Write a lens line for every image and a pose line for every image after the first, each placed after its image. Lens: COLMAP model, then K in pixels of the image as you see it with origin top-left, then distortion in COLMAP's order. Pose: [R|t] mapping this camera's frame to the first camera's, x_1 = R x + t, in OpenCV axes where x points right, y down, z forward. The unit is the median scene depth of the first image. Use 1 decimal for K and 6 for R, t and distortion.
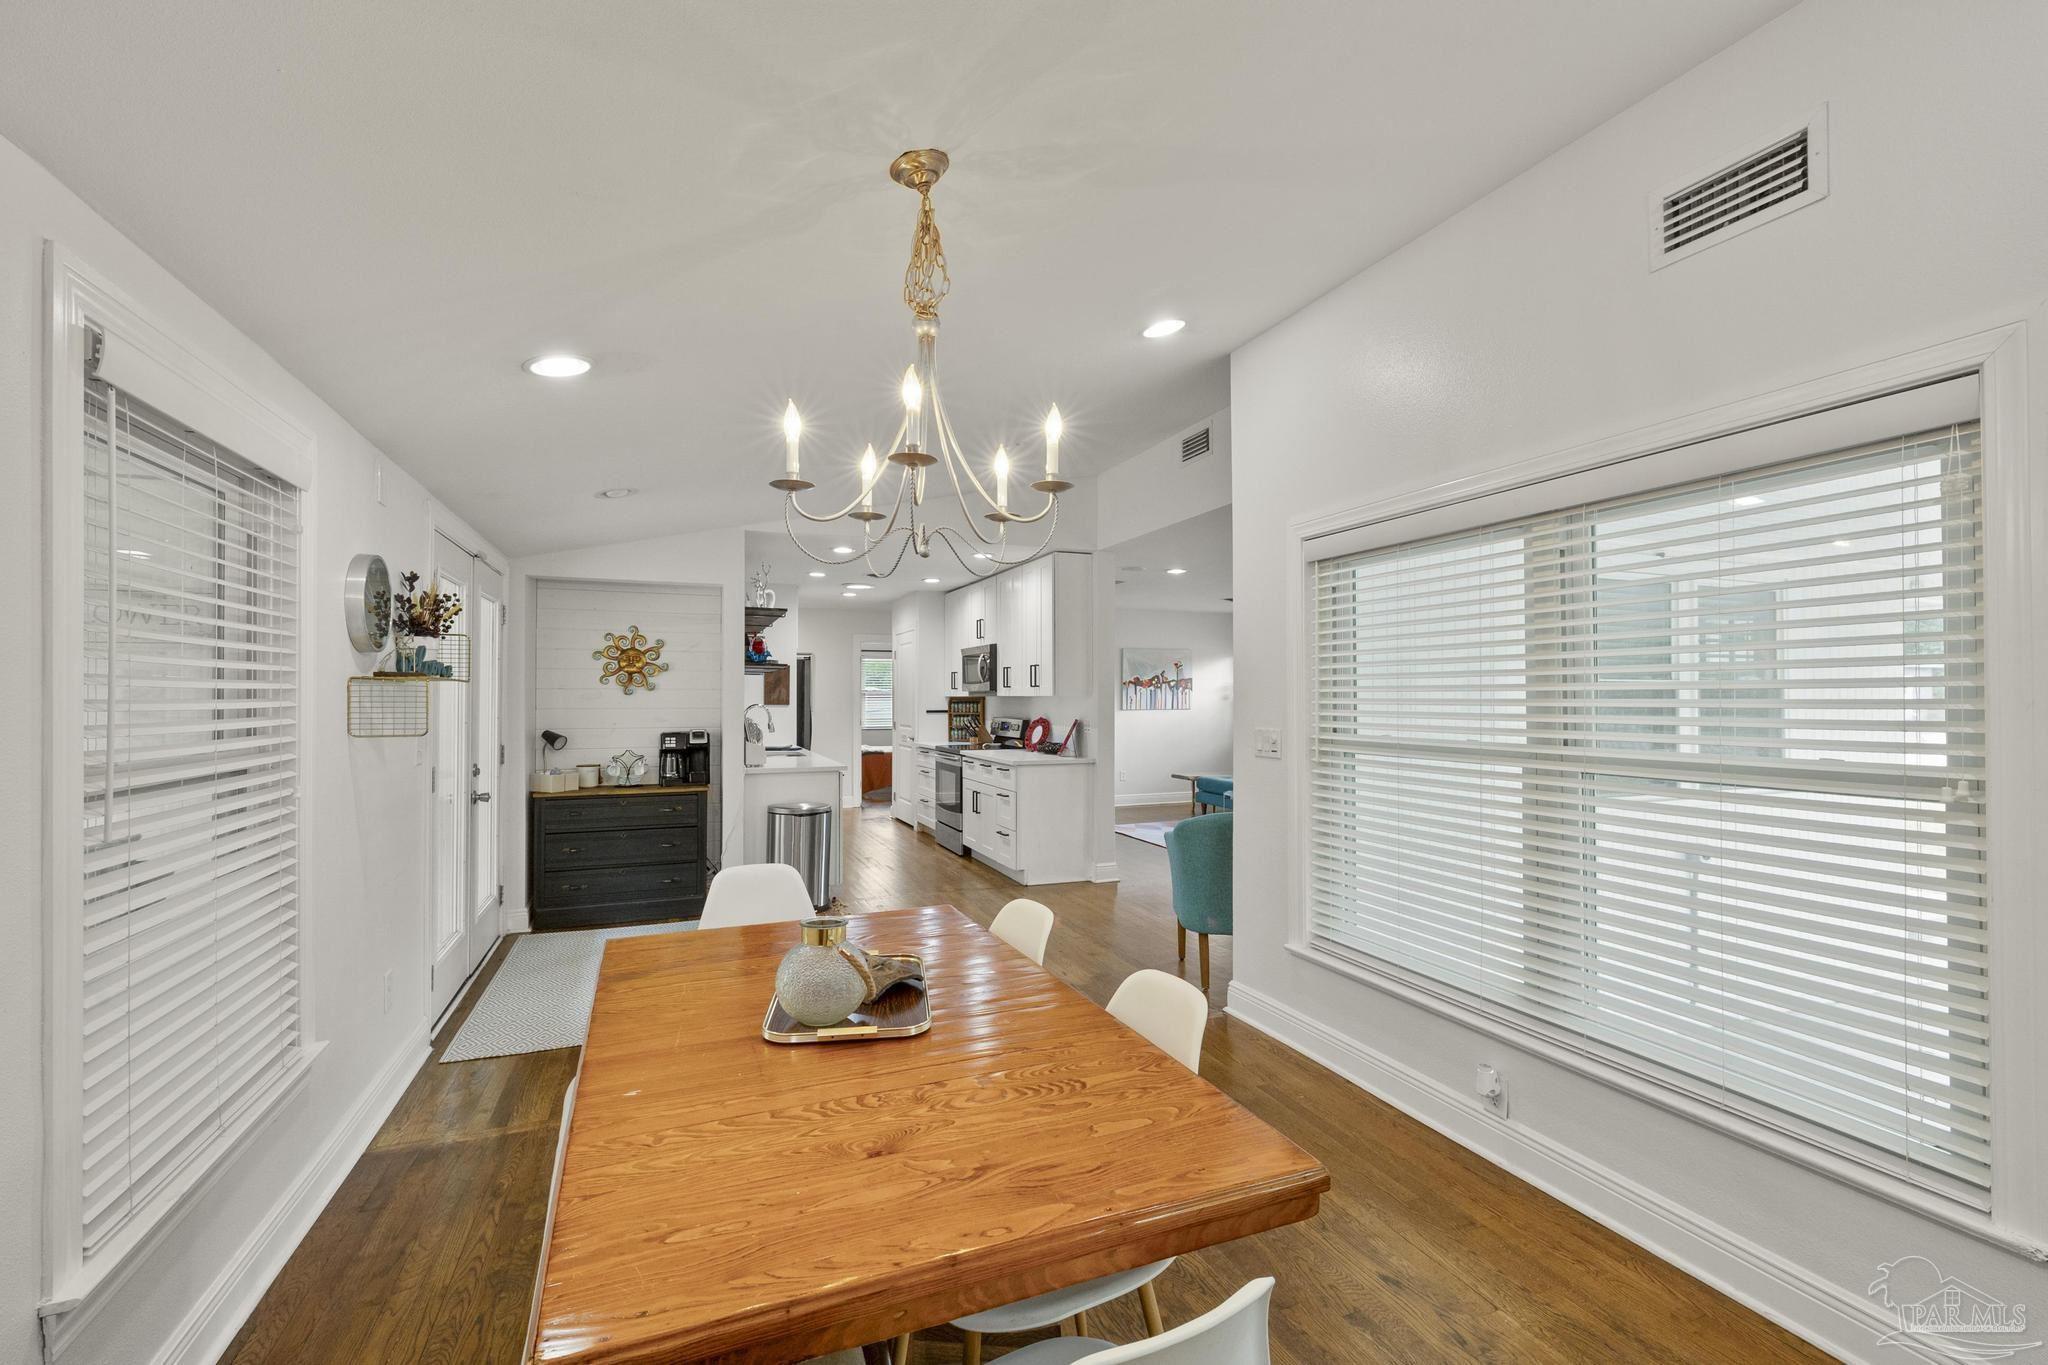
lens RADIAL K [[871.7, 0, 1019.8], [0, 871.7, 688.4], [0, 0, 1]] dist [-0.017244, 0.008086]
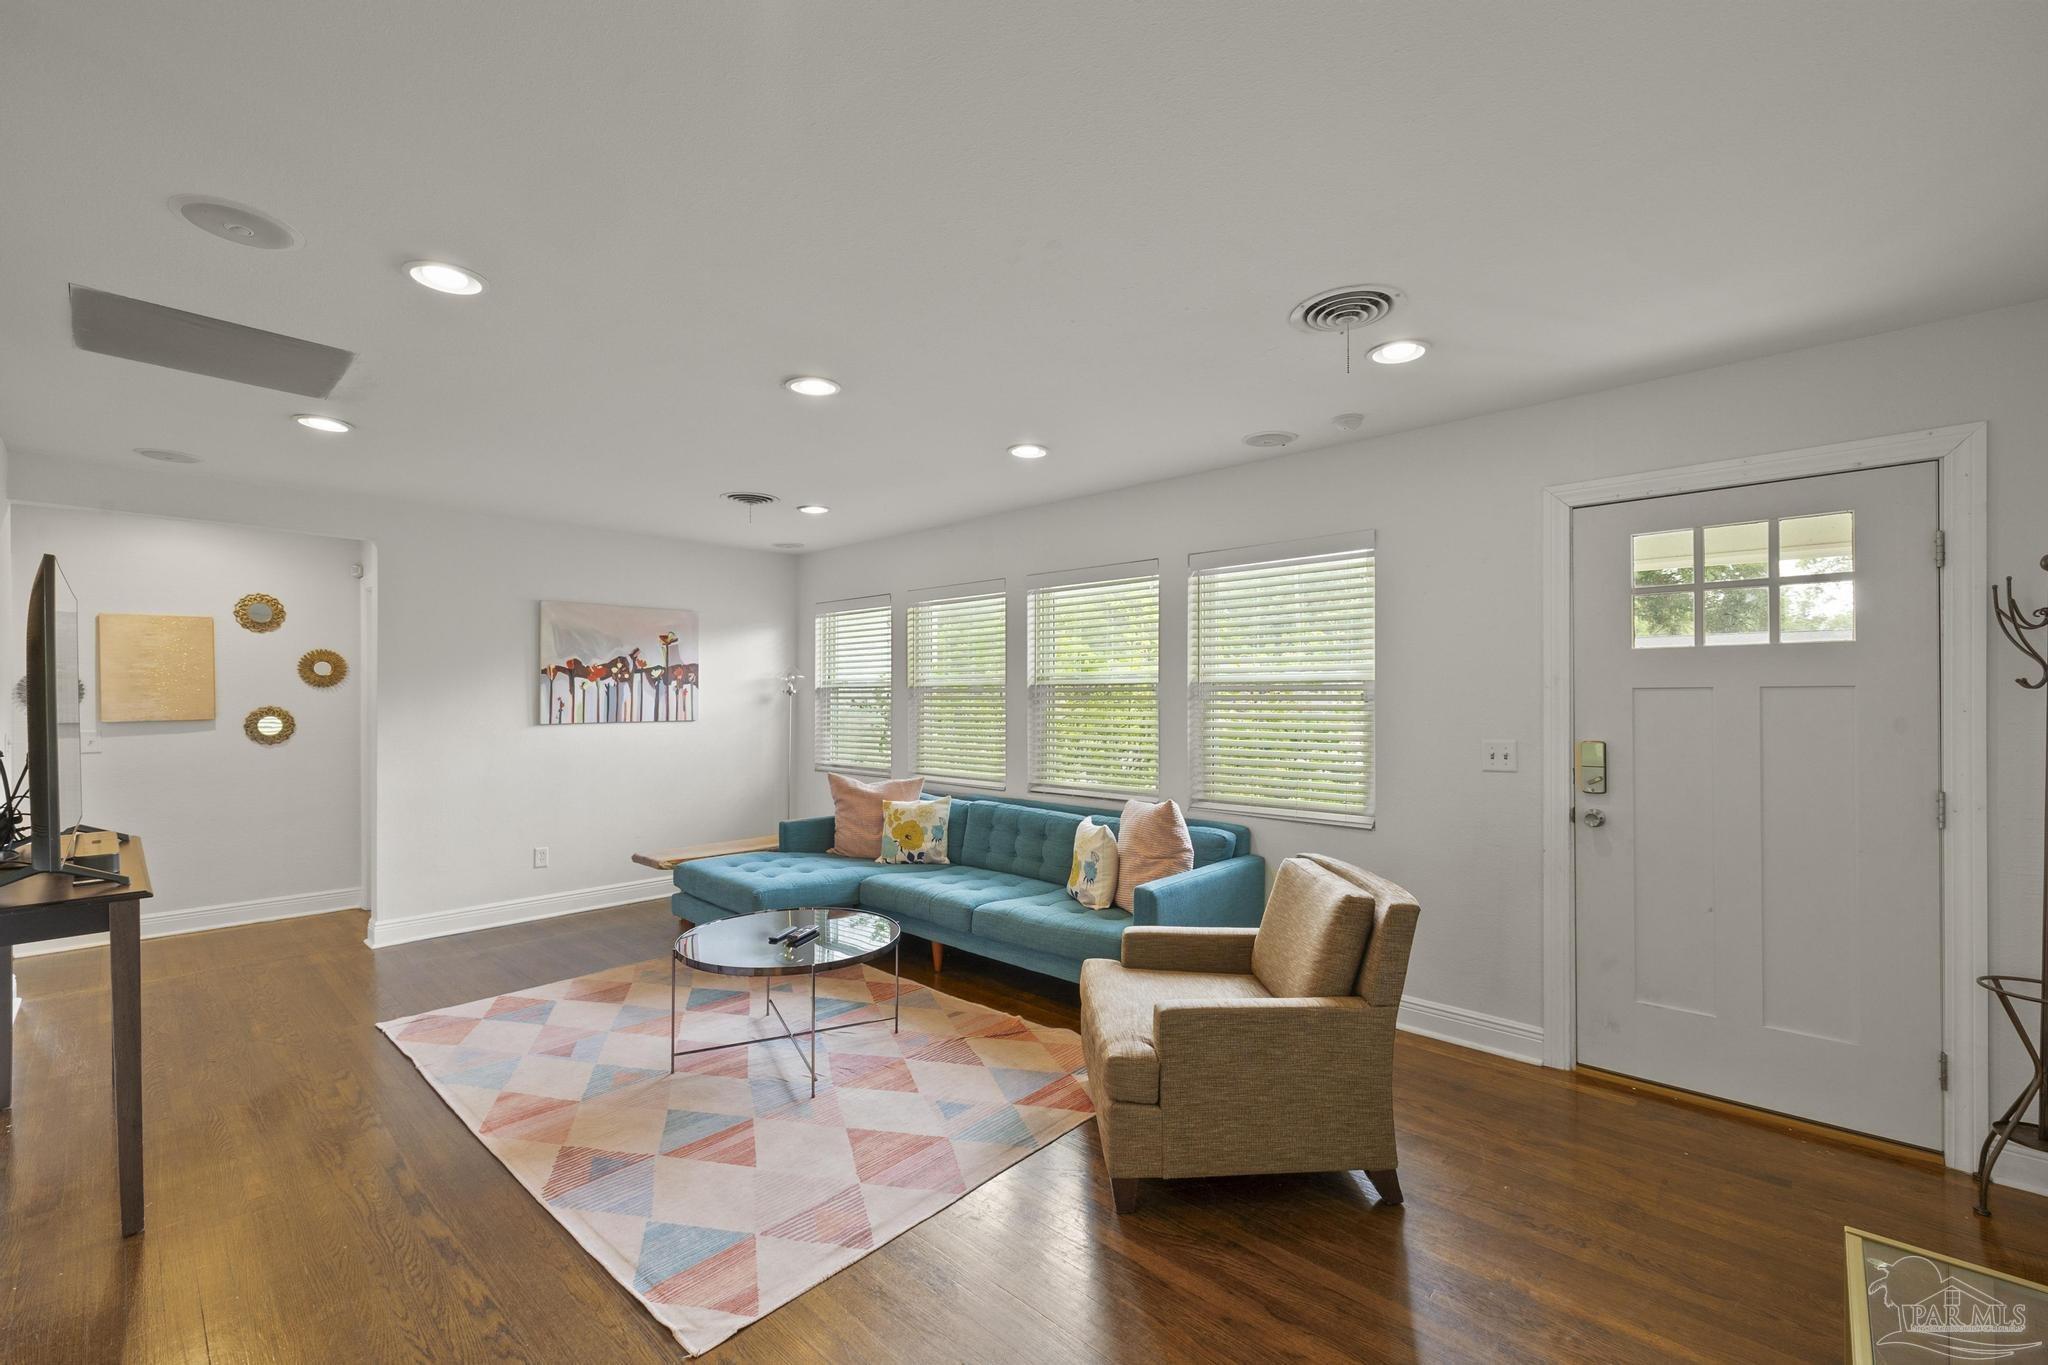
lens RADIAL K [[871.7, 0, 1024.6], [0, 871.7, 692.0], [0, 0, 1]] dist [-0.017244, 0.008086]
pose [[0.903655, 0.003585, 0.428246, 0.151563], [-0.005145, 0.999984, 0.002484, 0.003440], [-0.428230, -0.004448, 0.903659, 0.428696]]
